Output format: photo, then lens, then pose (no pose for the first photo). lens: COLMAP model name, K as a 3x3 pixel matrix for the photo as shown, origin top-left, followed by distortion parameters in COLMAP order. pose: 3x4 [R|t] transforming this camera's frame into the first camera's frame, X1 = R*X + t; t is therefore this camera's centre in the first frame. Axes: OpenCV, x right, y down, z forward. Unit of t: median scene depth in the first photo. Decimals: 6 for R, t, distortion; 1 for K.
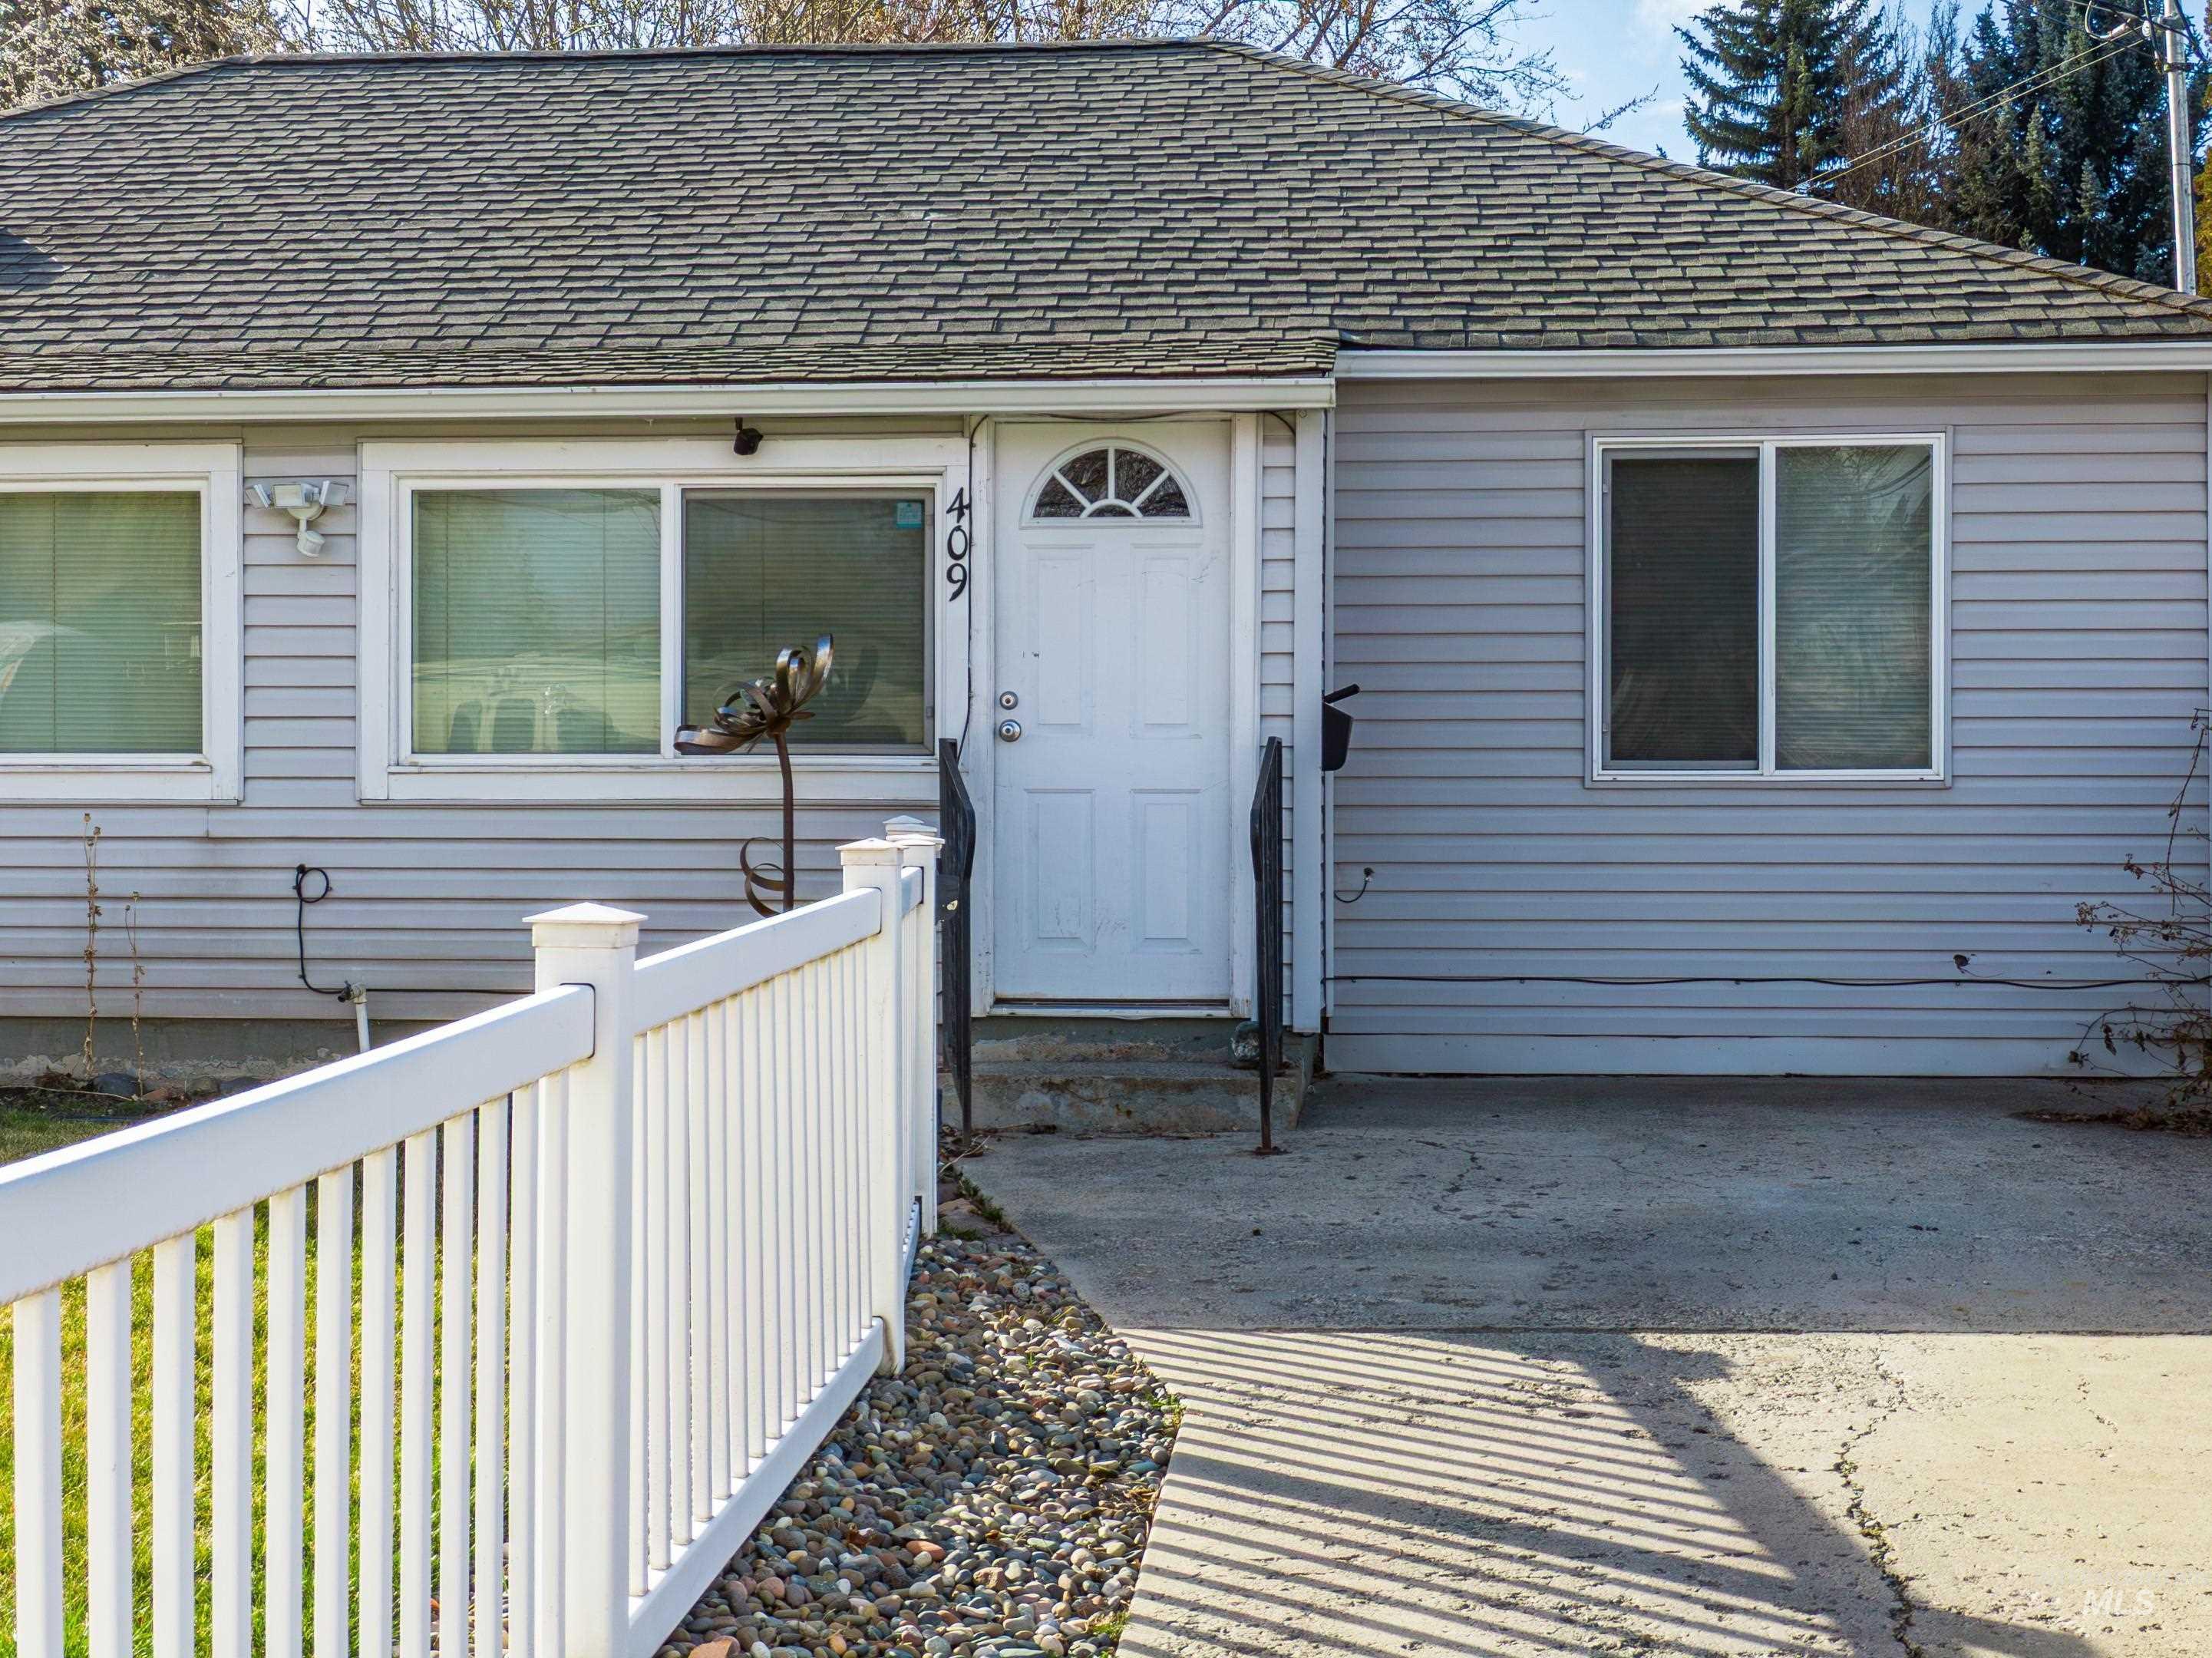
lens RADIAL K [[3110.5, 0, 1092.1], [0, 3110.5, 824.2], [0, 0, 1]] dist [0.108096, -0.576463]
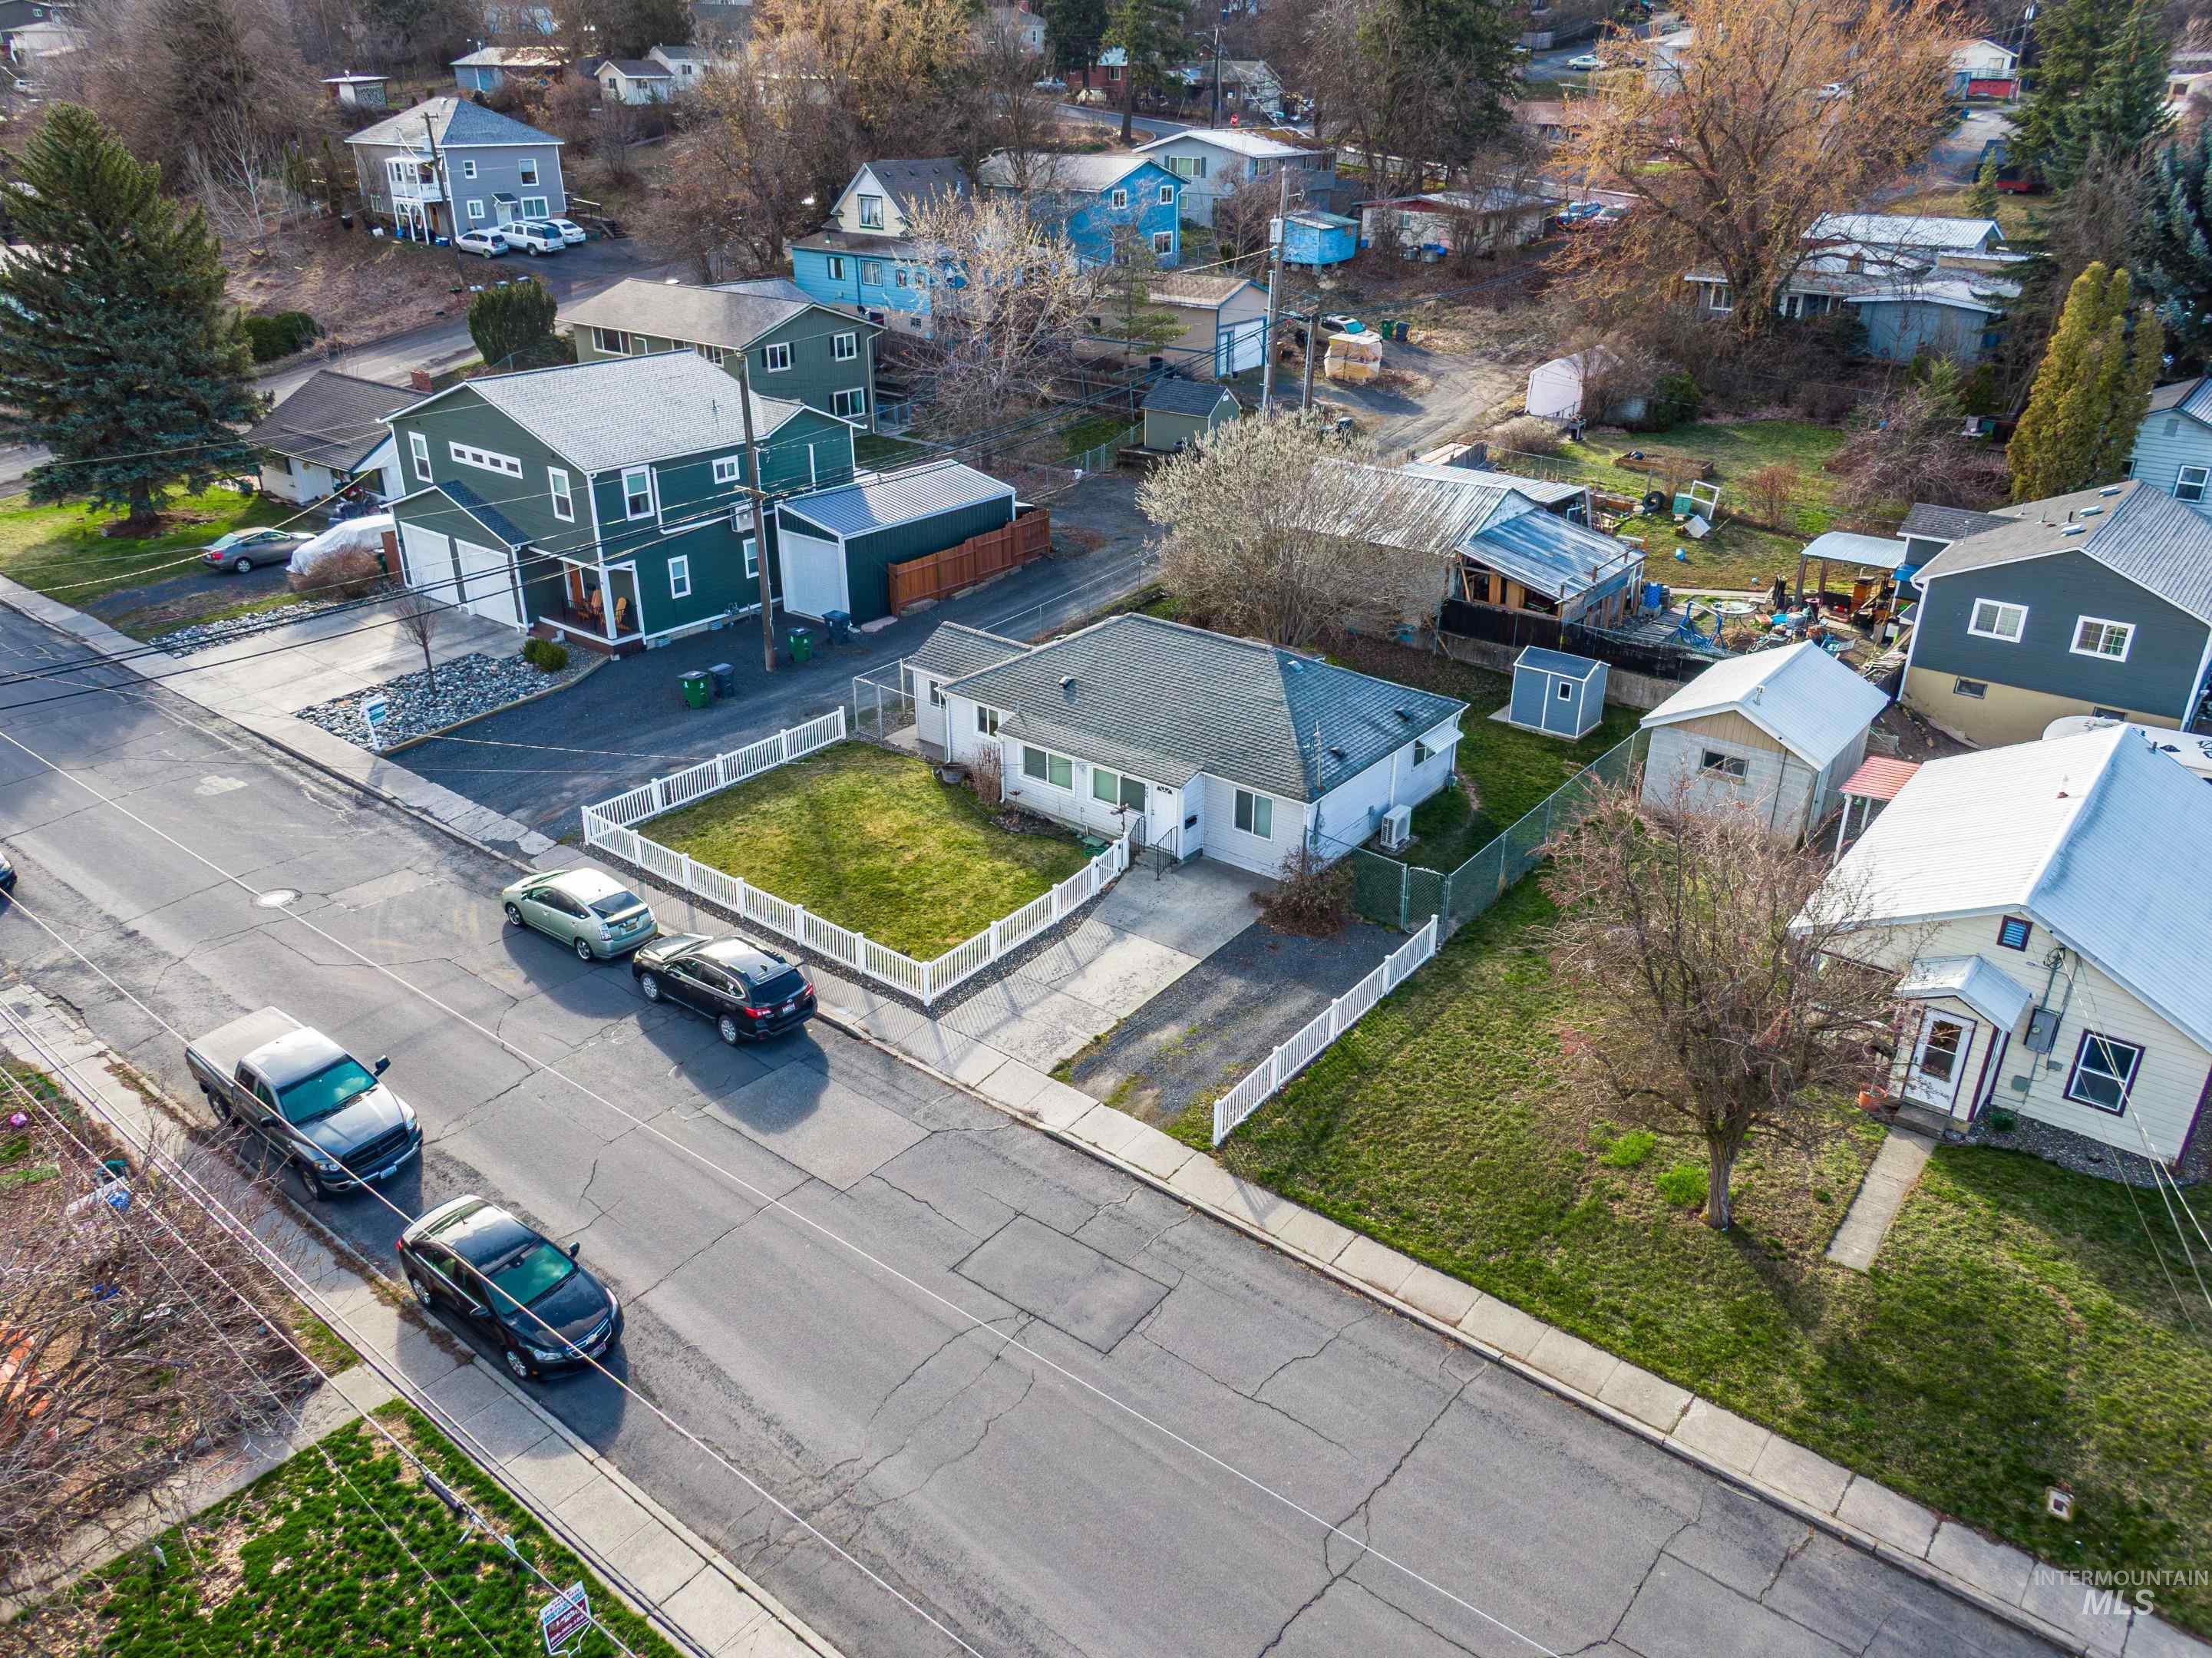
lens RADIAL K [[1569.8, 0, 1106.0], [0, 1569.8, 829.0], [0, 0, 1]] dist [0.063008, -0.102999]
pose [[0.835168, 0.236541, -0.496530, 1.844373], [-0.005817, 0.906540, 0.422080, -1.660858], [0.549964, -0.349619, 0.758489, -2.082882]]
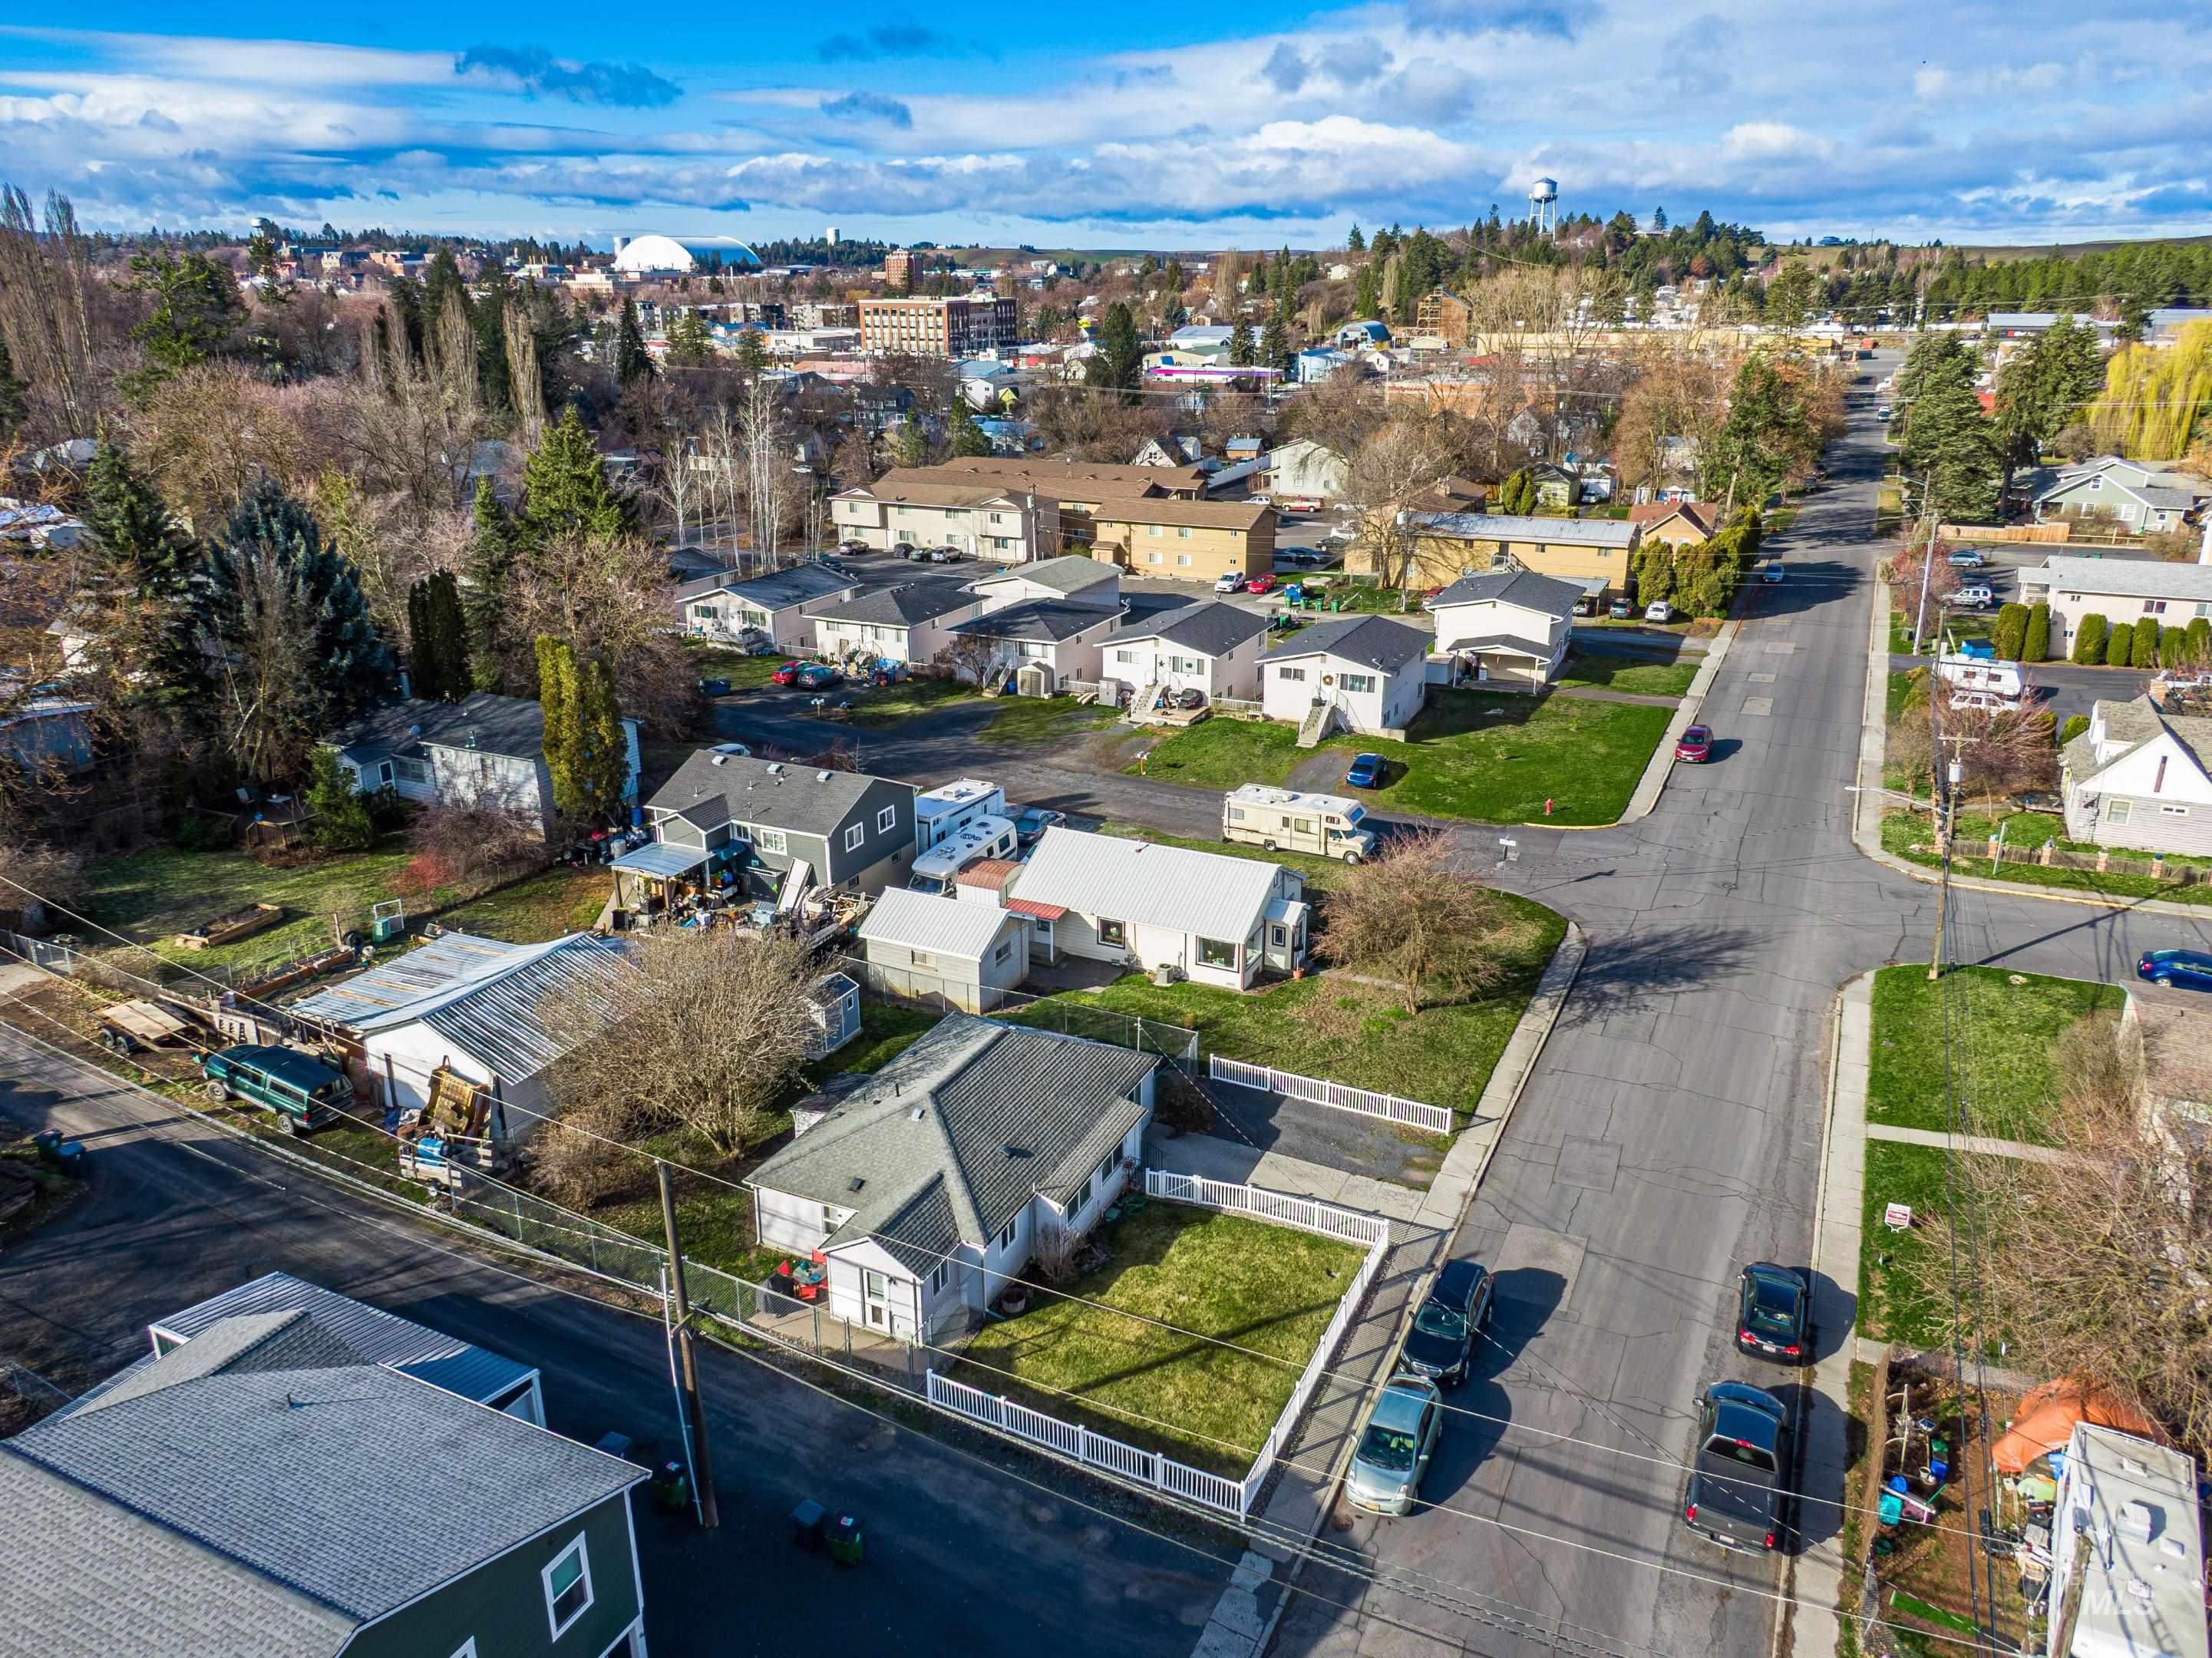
lens RADIAL K [[1557.9, 0, 1109.6], [0, 1557.9, 842.0], [0, 0, 1]] dist [0.059067, -0.093163]
pose [[0.343040, -0.325588, 0.881088, -4.127864], [0.011273, 0.939365, 0.342734, -2.678677], [-0.939253, -0.107639, 0.325910, -0.486552]]
